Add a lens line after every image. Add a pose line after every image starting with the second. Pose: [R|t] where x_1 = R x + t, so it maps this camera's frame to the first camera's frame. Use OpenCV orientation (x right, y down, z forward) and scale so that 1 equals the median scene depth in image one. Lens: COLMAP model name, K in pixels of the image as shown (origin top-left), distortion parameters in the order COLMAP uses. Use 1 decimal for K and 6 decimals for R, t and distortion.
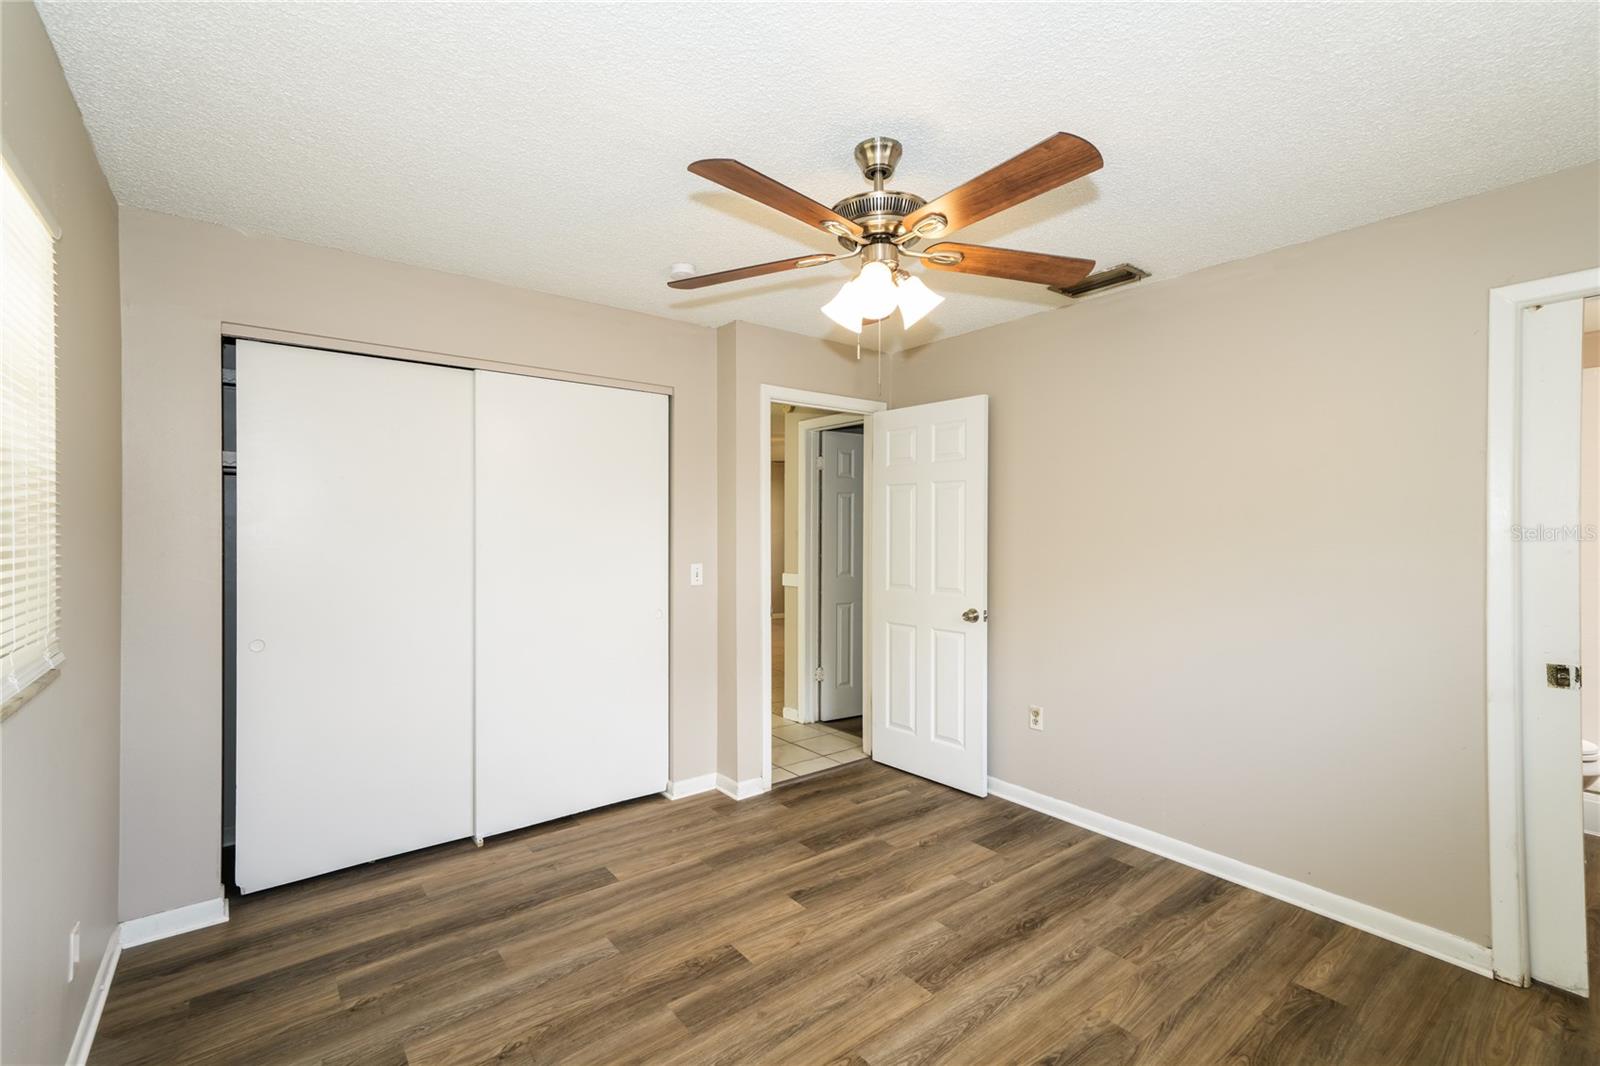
lens RADIAL K [[721.5, 0, 800.0], [0, 721.5, 533.0], [0, 0, 1]] dist [0.000388, 0.000259]
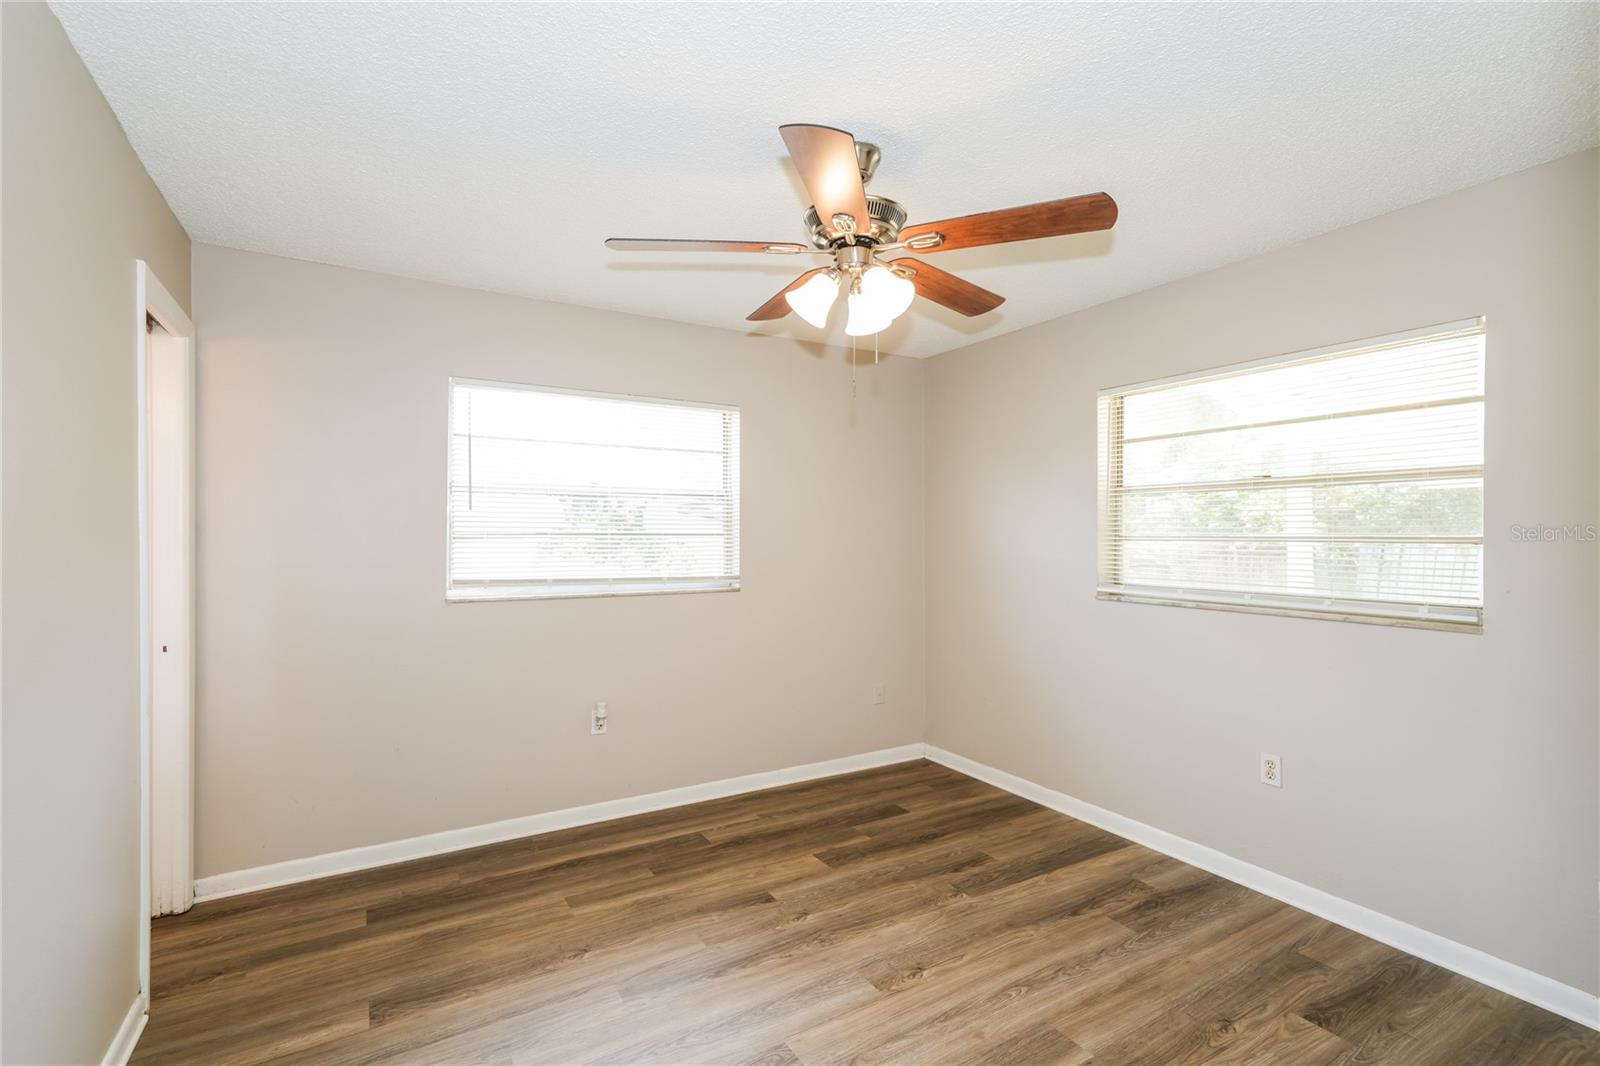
lens RADIAL K [[721.5, 0, 800.0], [0, 721.5, 533.0], [0, 0, 1]] dist [0.000388, 0.000259]
pose [[-0.990551, -0.000705, 0.137141, 0.048770], [0.000417, 0.999967, 0.008158, 0.014372], [-0.137142, 0.008139, -0.990518, 1.961402]]
